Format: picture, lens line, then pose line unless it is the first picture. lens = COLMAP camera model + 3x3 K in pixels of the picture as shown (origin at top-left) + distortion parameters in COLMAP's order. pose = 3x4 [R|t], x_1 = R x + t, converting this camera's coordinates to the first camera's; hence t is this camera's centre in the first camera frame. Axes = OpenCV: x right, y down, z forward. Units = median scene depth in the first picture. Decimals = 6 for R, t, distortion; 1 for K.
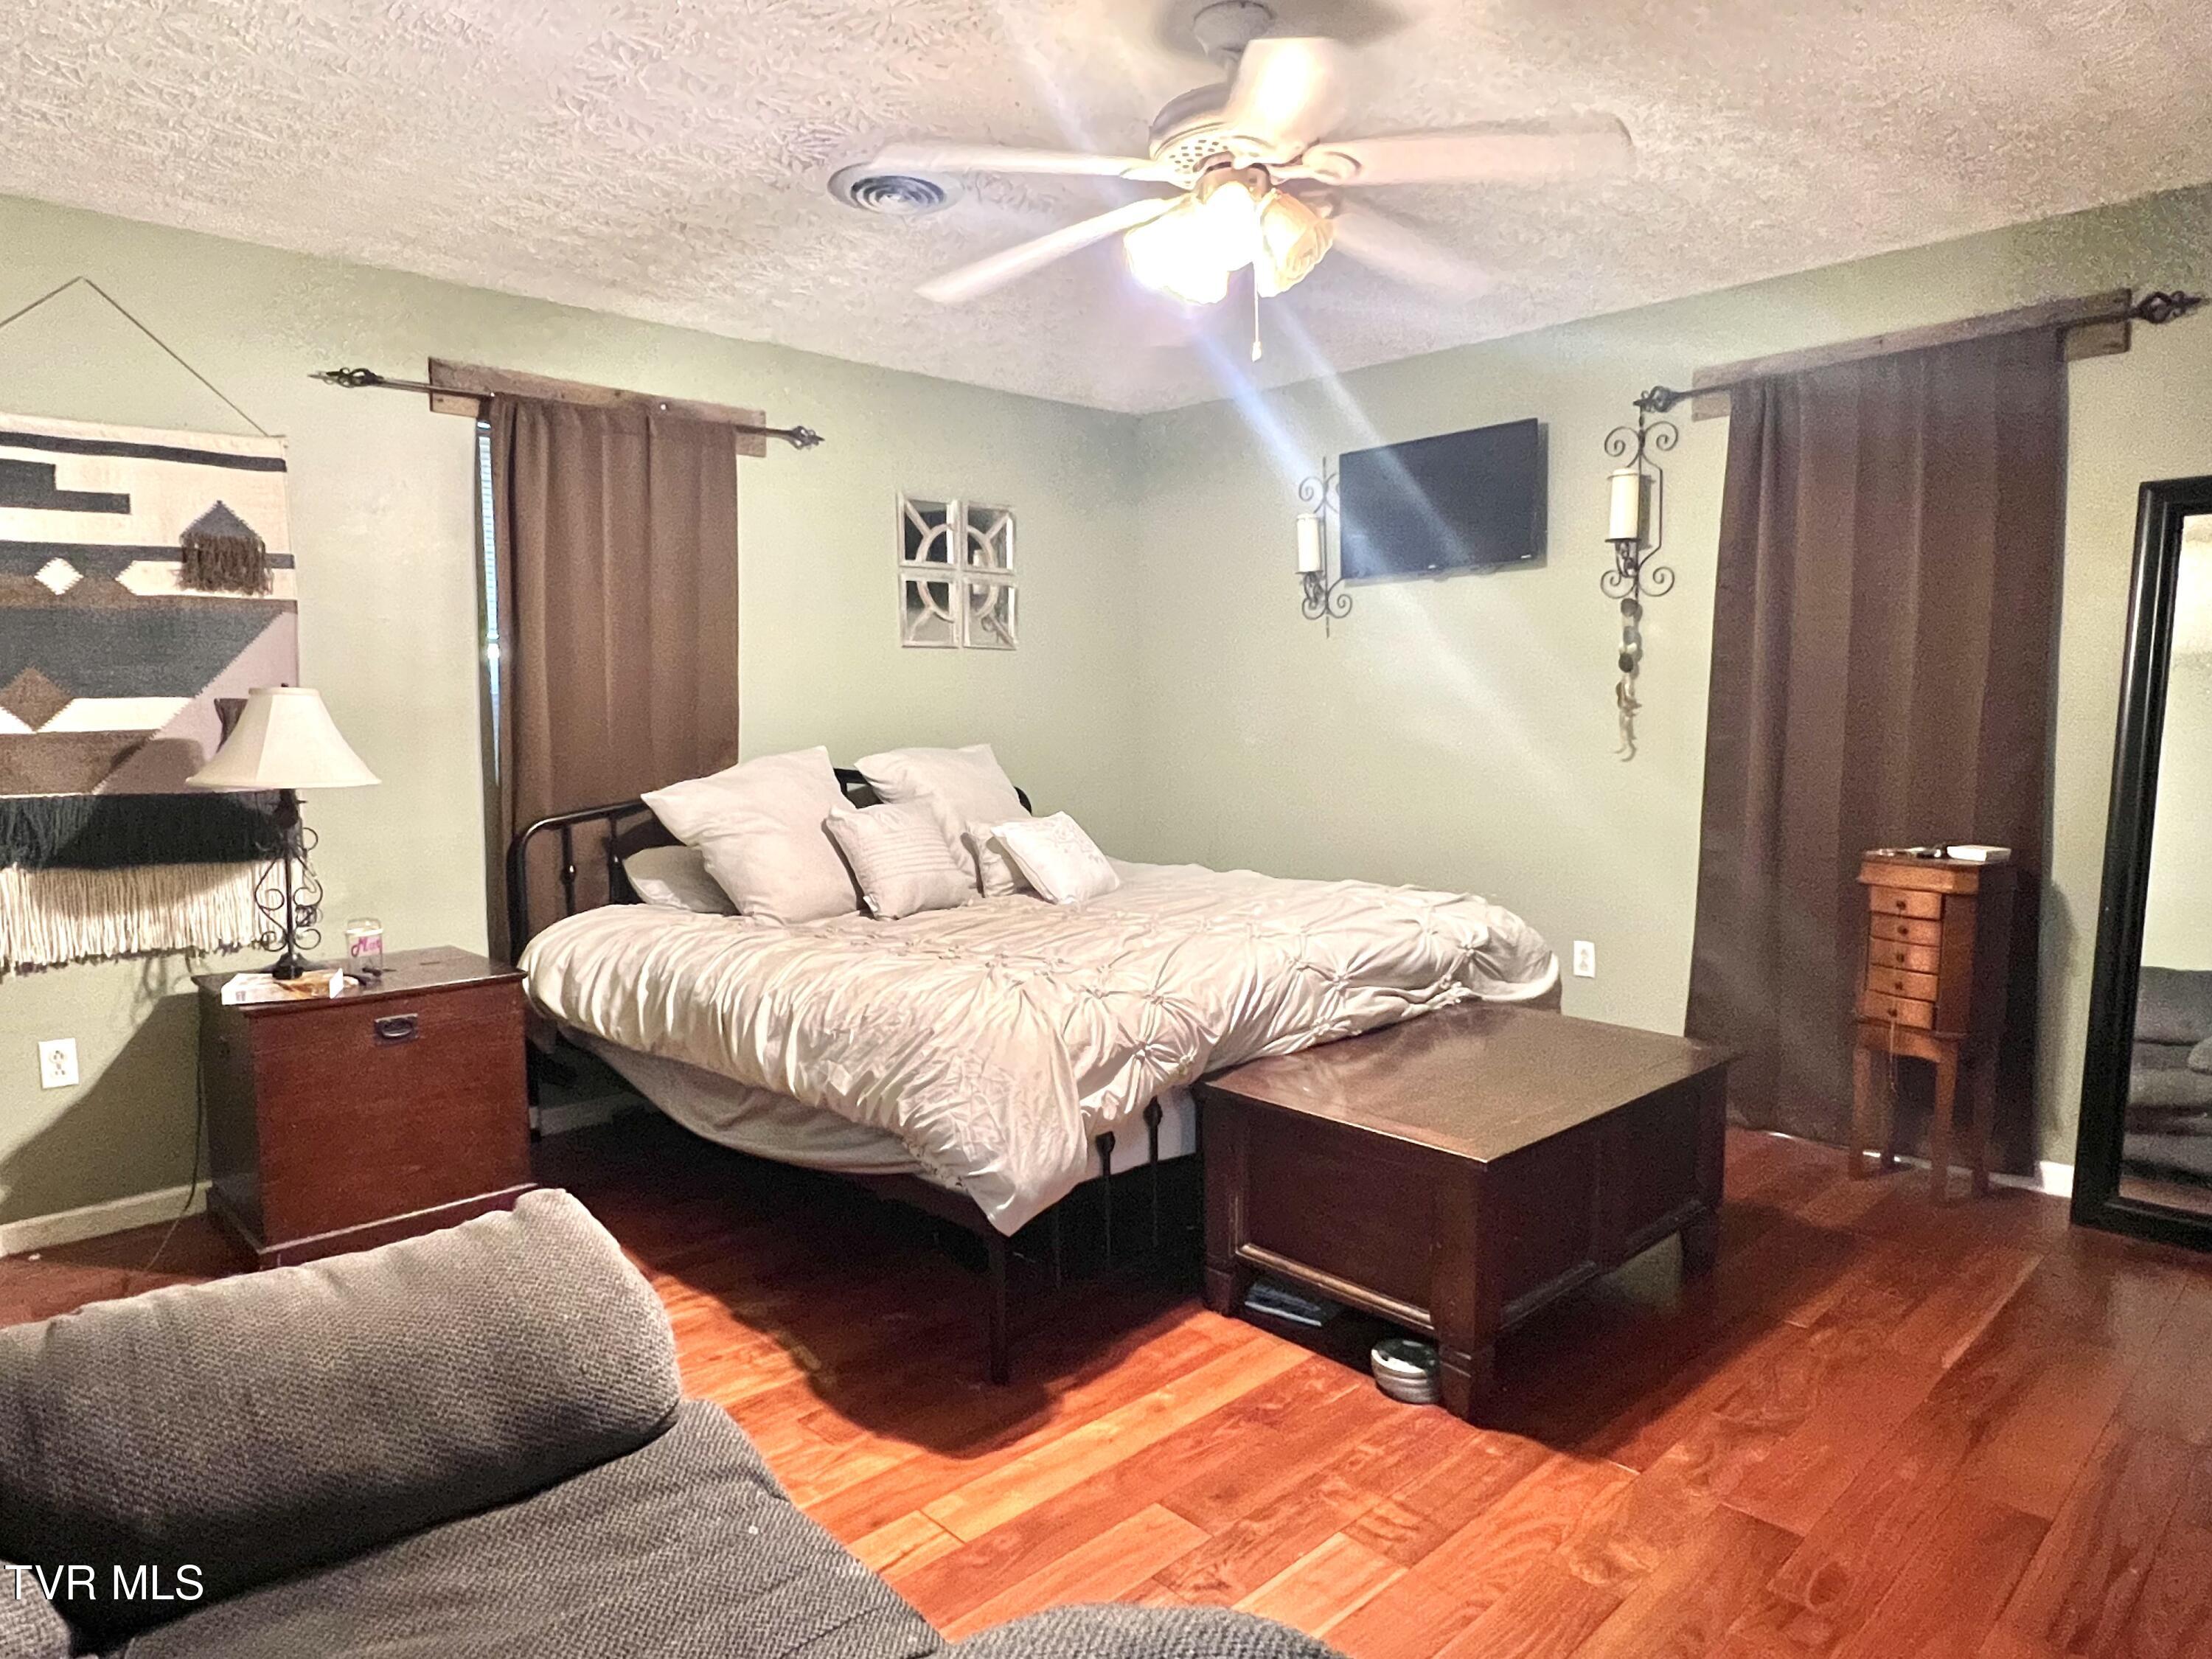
lens RADIAL K [[1326.7, 0, 1108.1], [0, 1326.7, 823.0], [0, 0, 1]] dist [-0.010877, -0.001987]
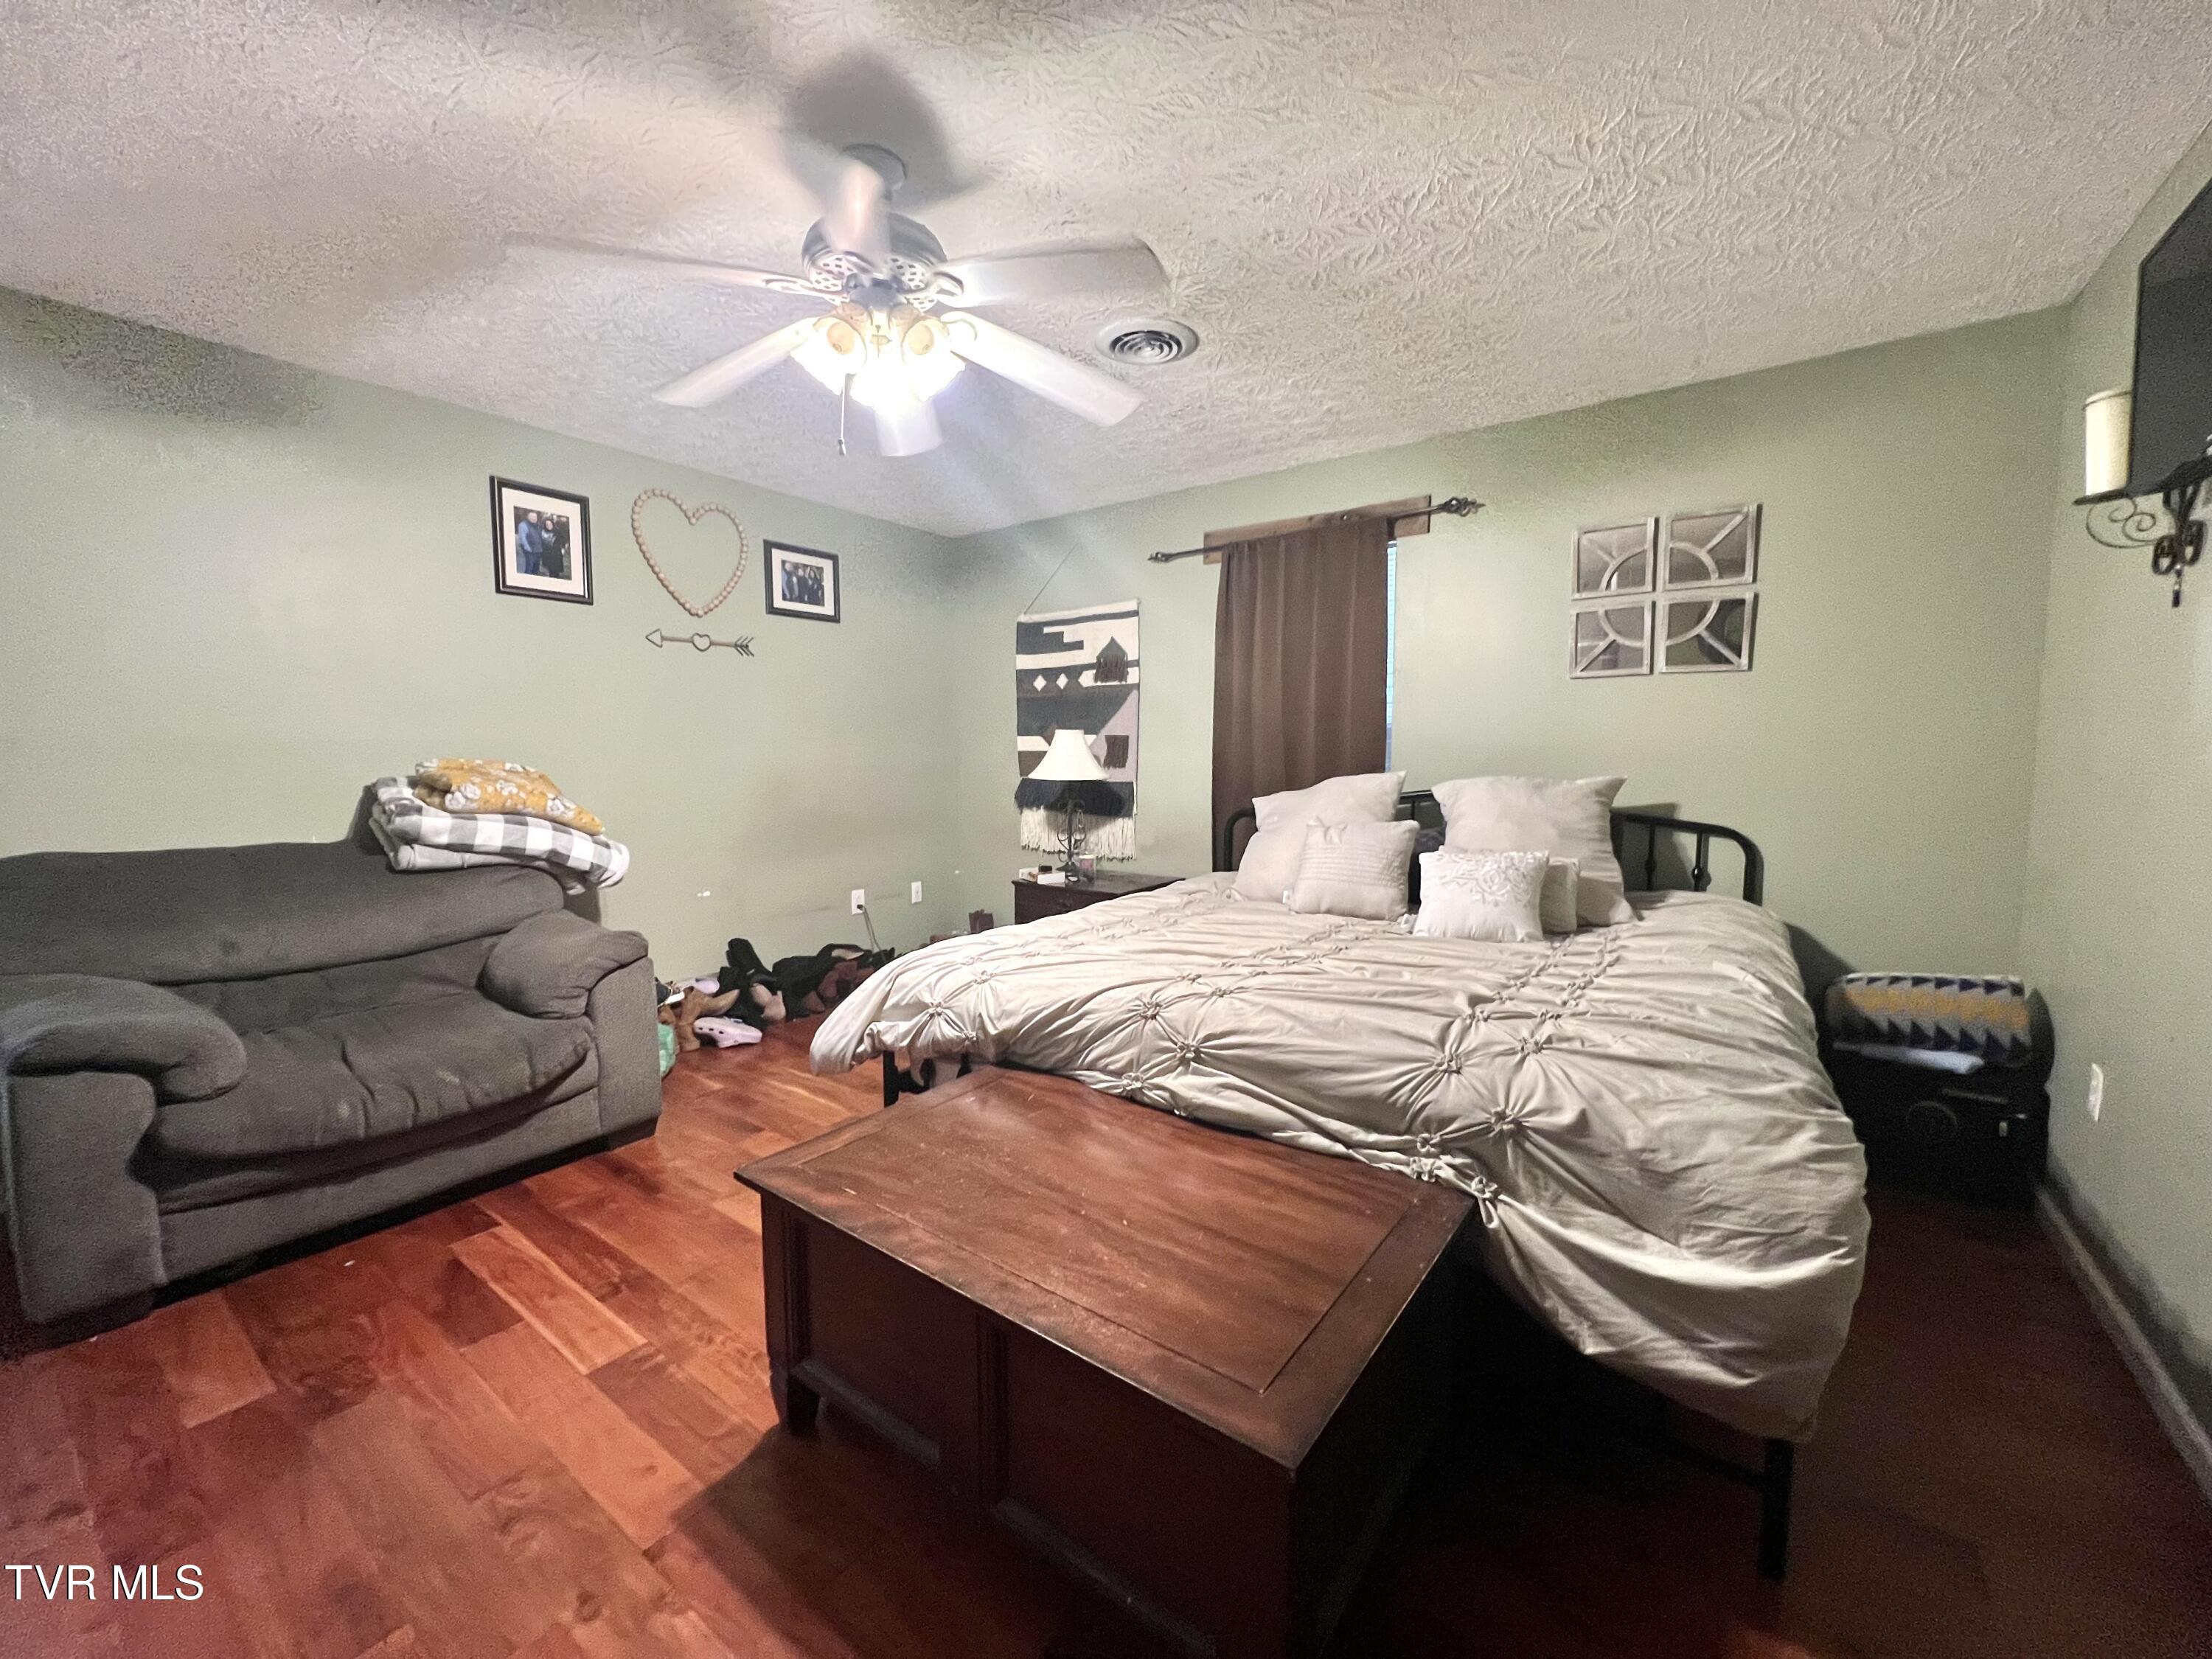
lens RADIAL K [[875.5, 0, 1109.1], [0, 875.5, 827.9], [0, 0, 1]] dist [-0.002846, 0.000362]
pose [[0.179677, 0.095466, -0.979083, 0.659732], [-0.083293, 0.993182, 0.081555, -0.063414], [0.980193, 0.066897, 0.186403, 0.765828]]
